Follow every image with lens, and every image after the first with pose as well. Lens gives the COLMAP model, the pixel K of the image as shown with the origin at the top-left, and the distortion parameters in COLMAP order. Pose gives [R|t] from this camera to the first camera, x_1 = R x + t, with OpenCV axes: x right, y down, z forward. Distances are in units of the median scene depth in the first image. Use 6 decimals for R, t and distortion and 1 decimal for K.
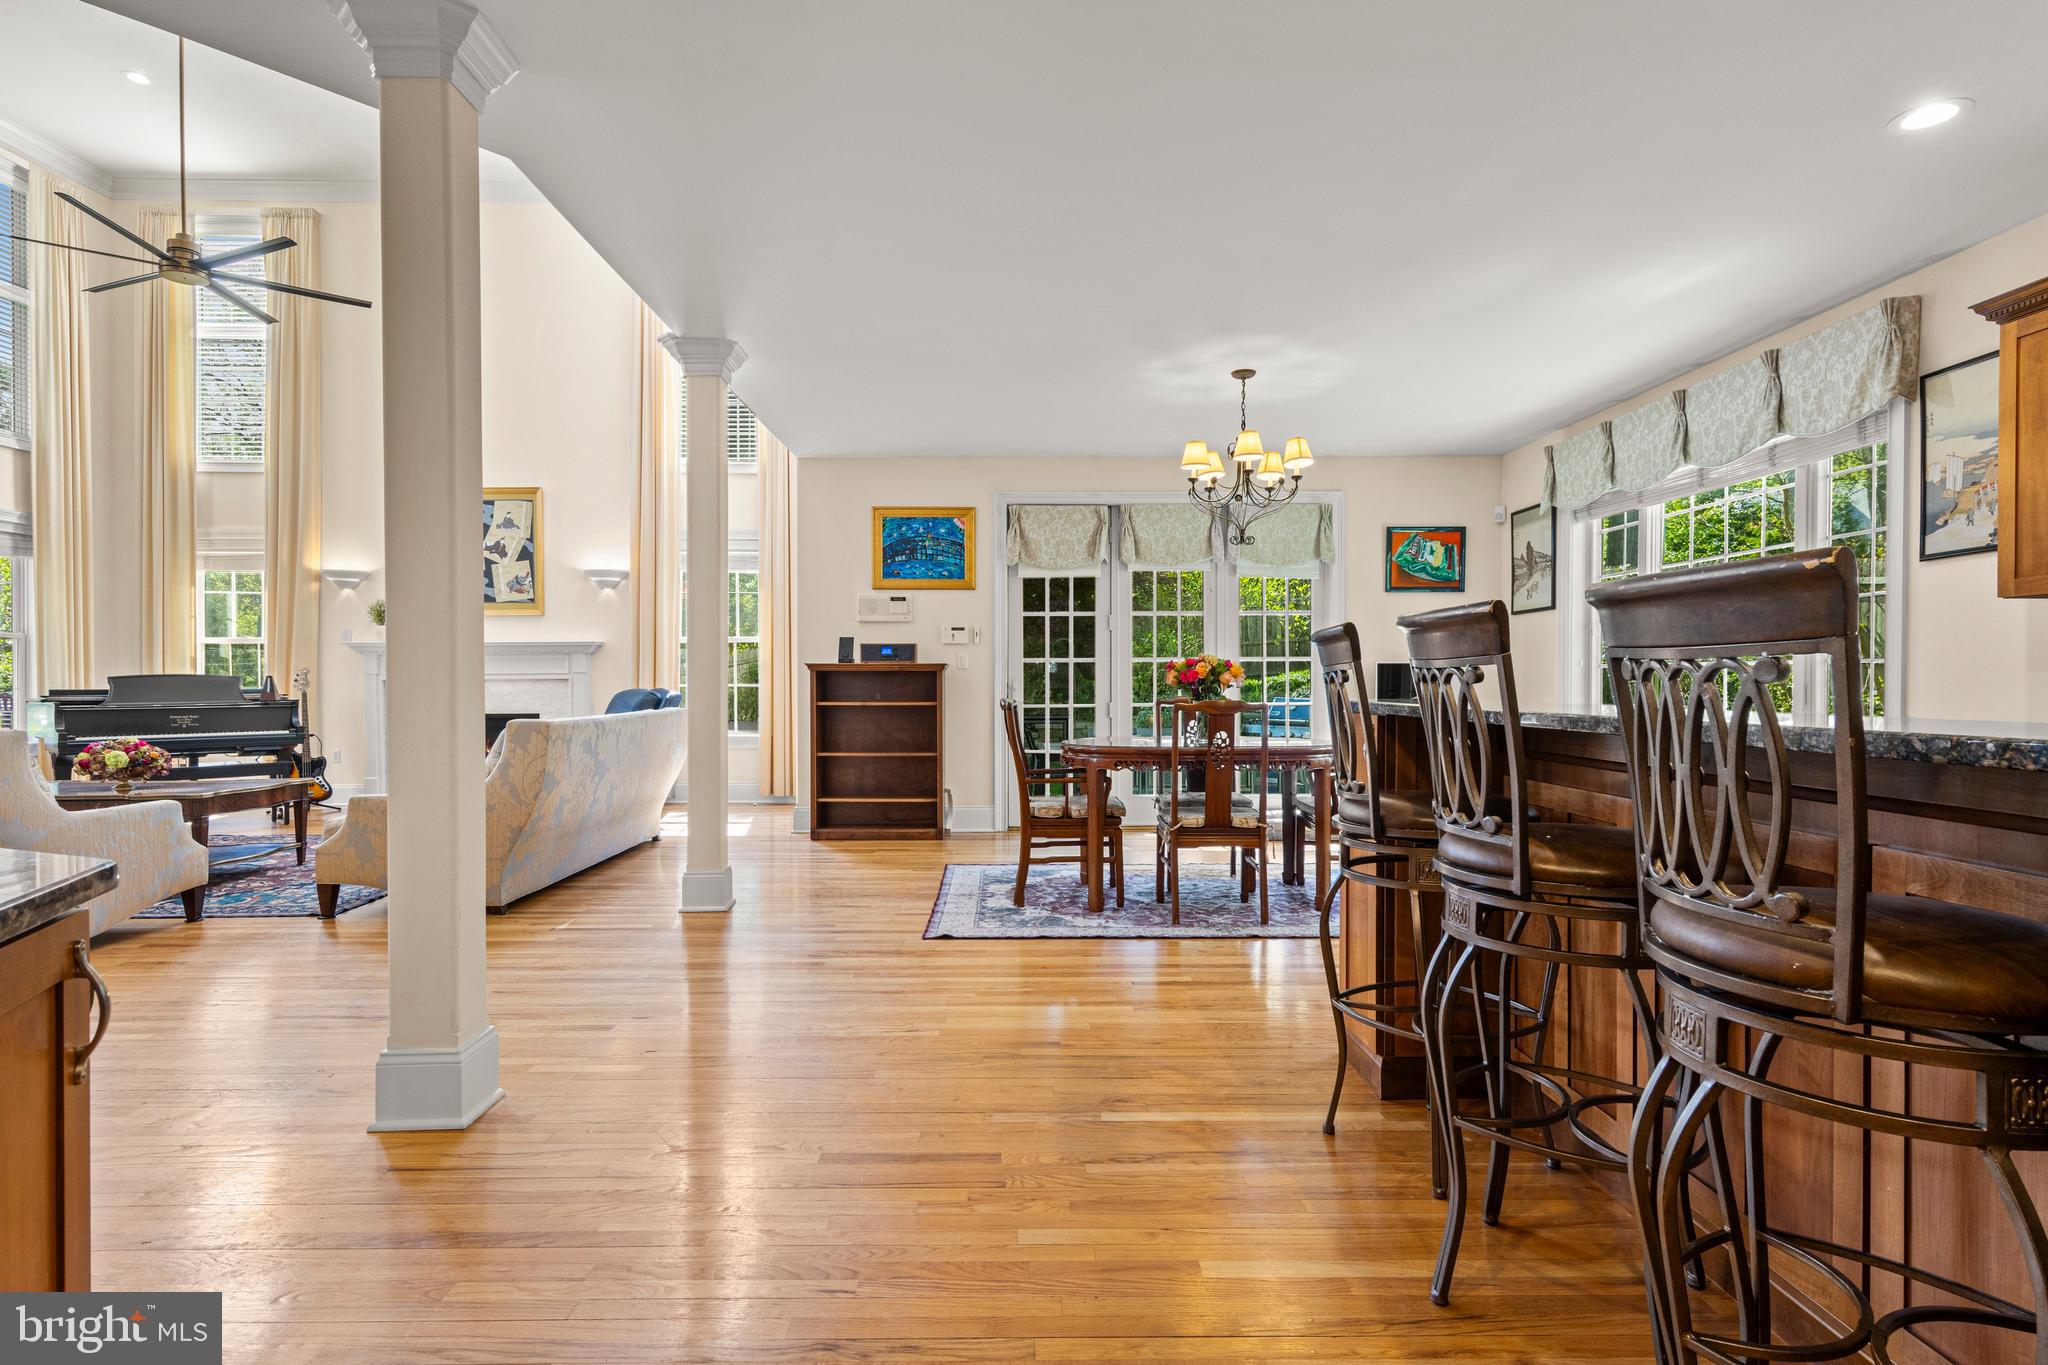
lens RADIAL K [[1047.4, 0, 1025.7], [0, 1047.4, 686.4], [0, 0, 1]] dist [0.014544, -0.006725]
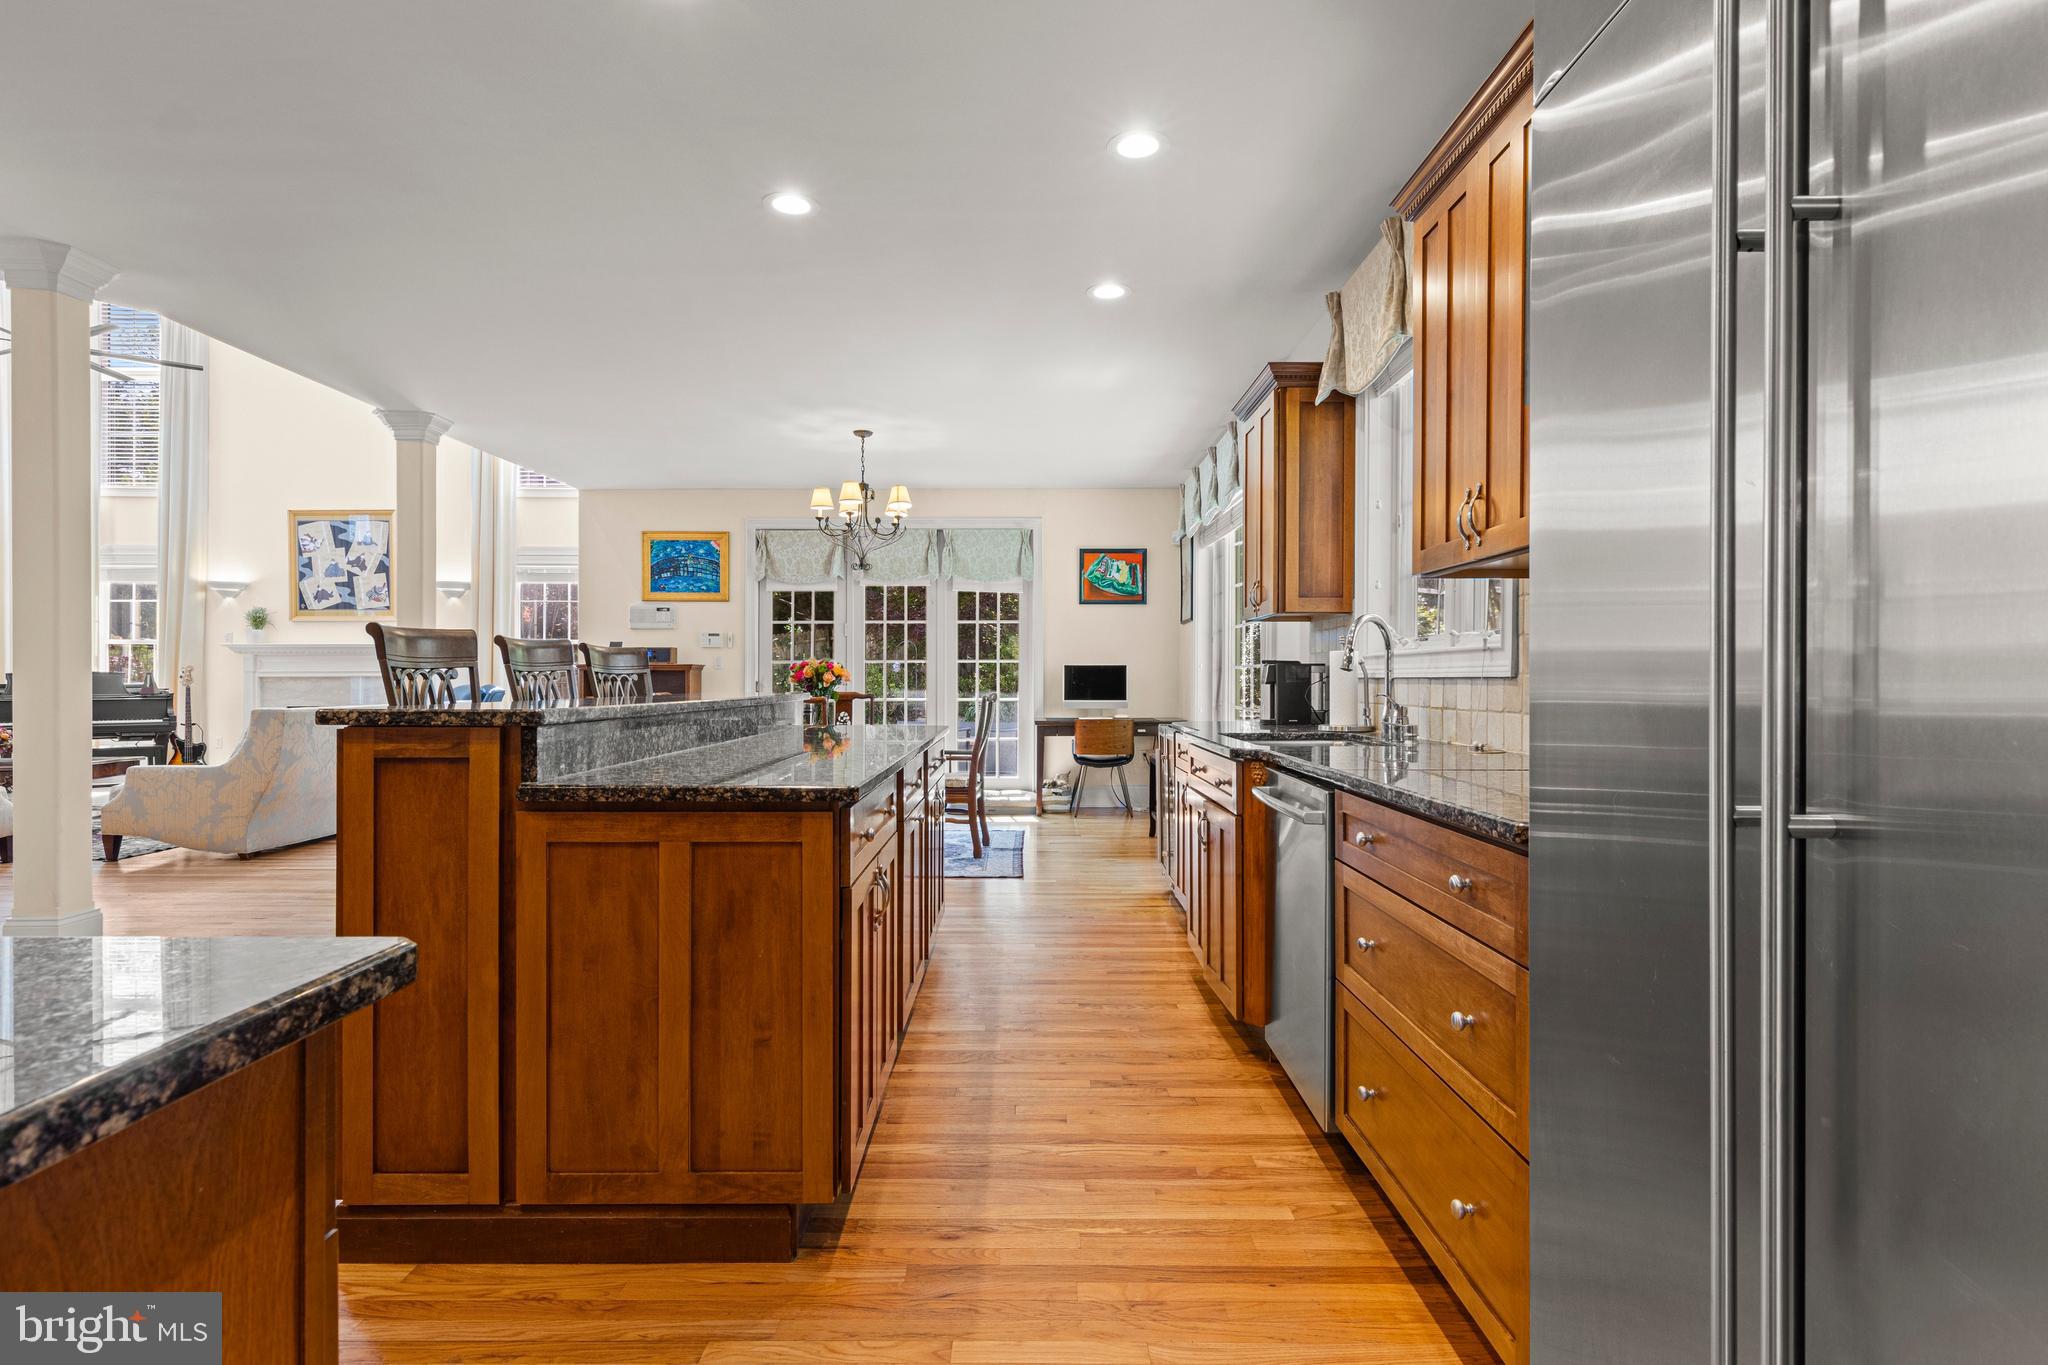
lens RADIAL K [[1047.4, 0, 1022.4], [0, 1047.4, 683.9], [0, 0, 1]] dist [0.014544, -0.006725]
pose [[0.999832, 0.003401, -0.018013, 0.303441], [-0.003422, 0.999993, -0.001160, 0.000413], [0.018009, 0.001221, 0.999837, -0.173211]]
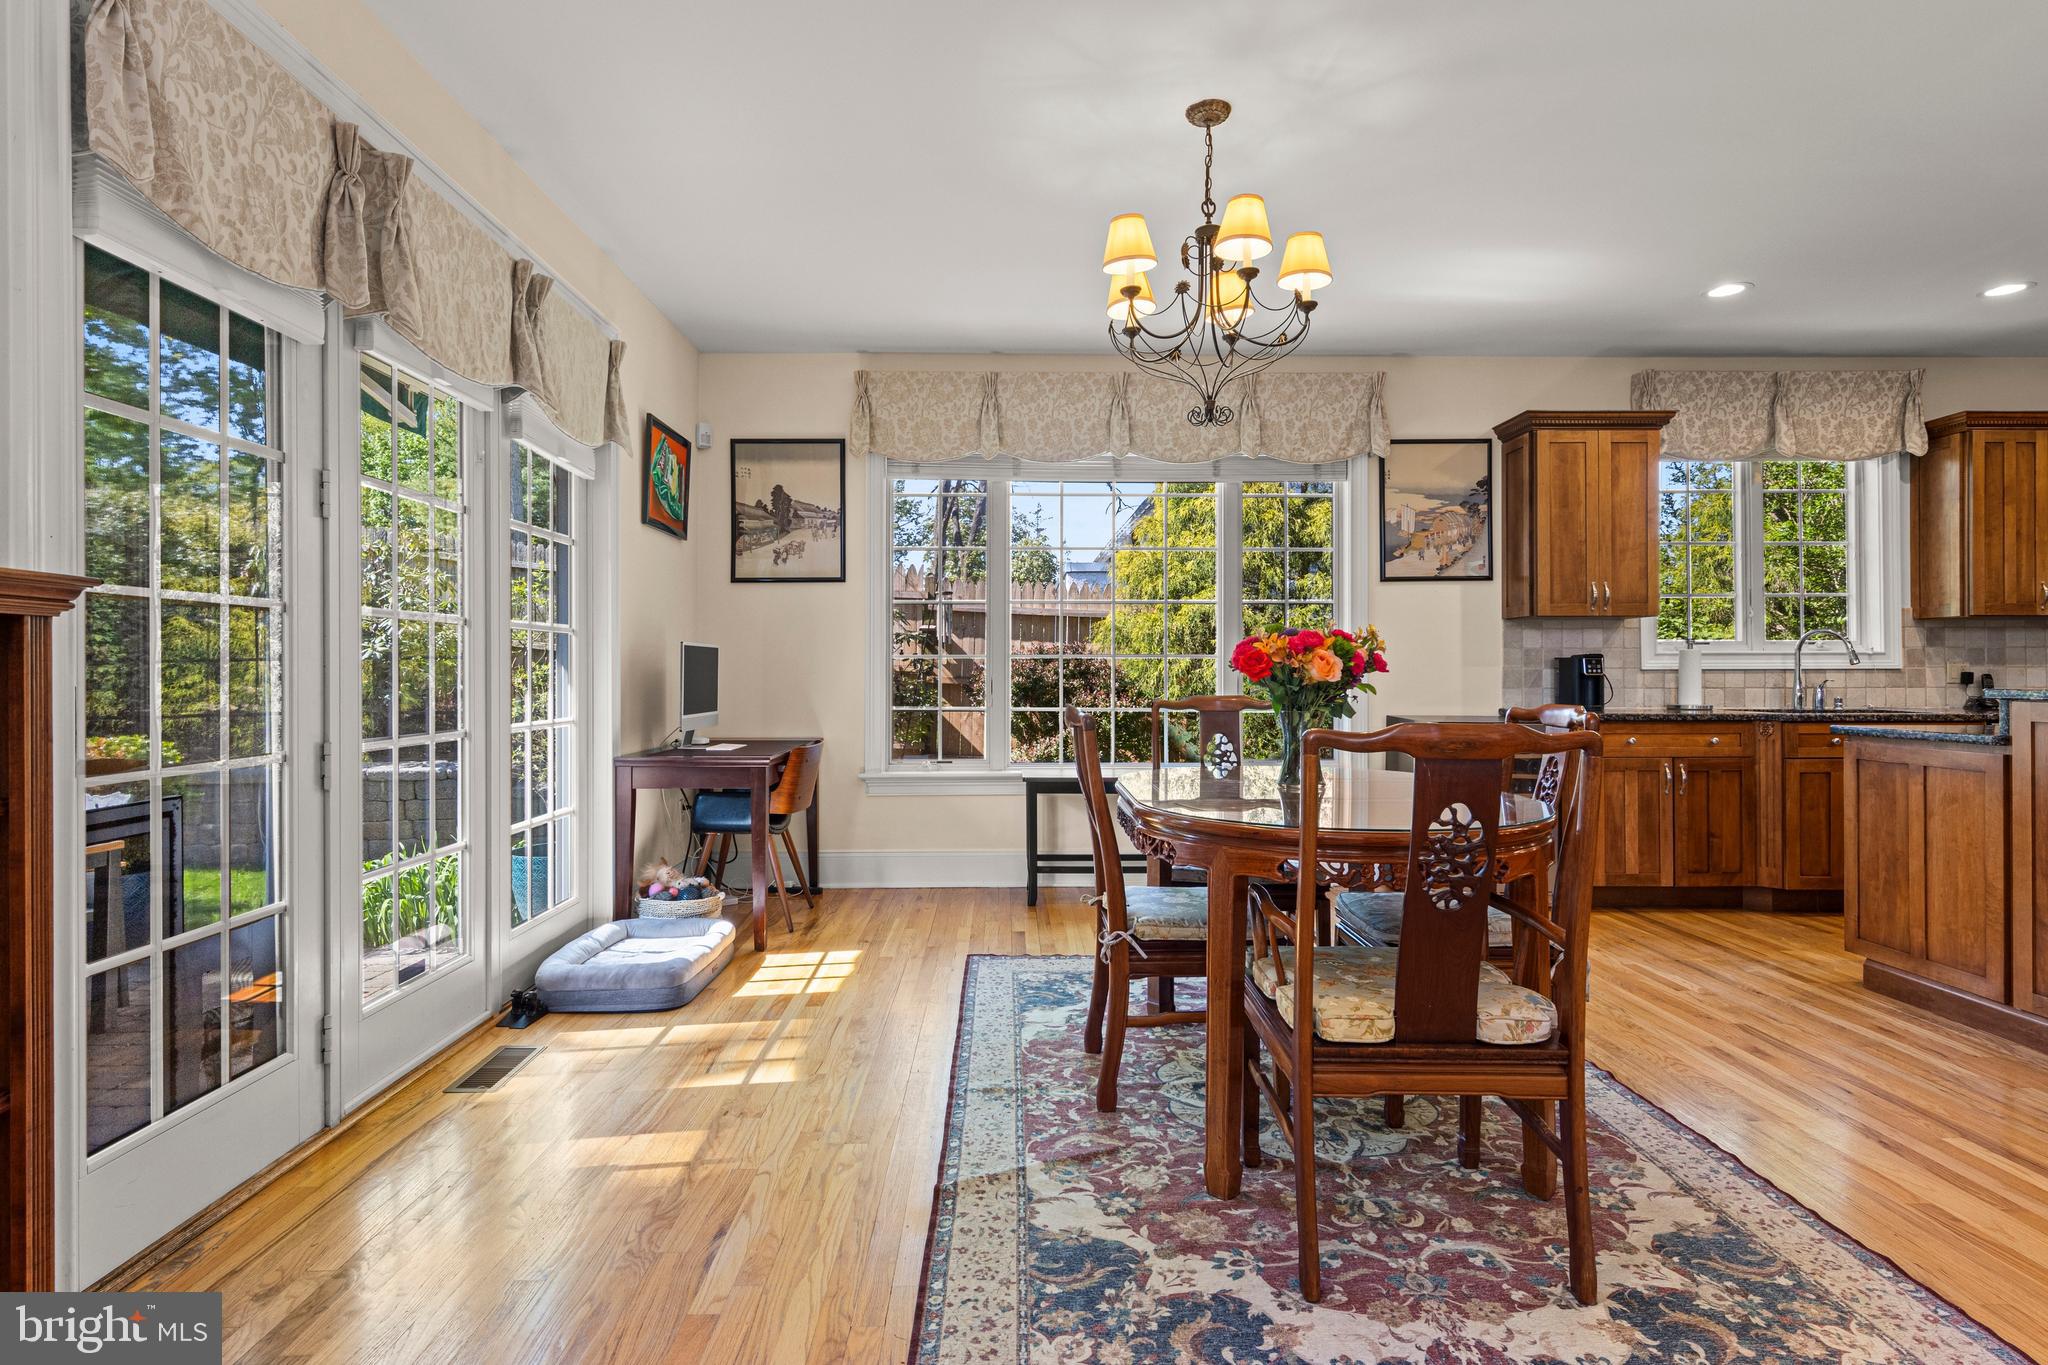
lens RADIAL K [[1047.4, 0, 1018.5], [0, 1047.4, 669.1], [0, 0, 1]] dist [0.014544, -0.006725]
pose [[-0.001343, 0.004716, 0.999988, -0.246926], [0.007188, 0.999963, -0.004707, -0.003851], [-0.999973, 0.007182, -0.001377, 0.796214]]
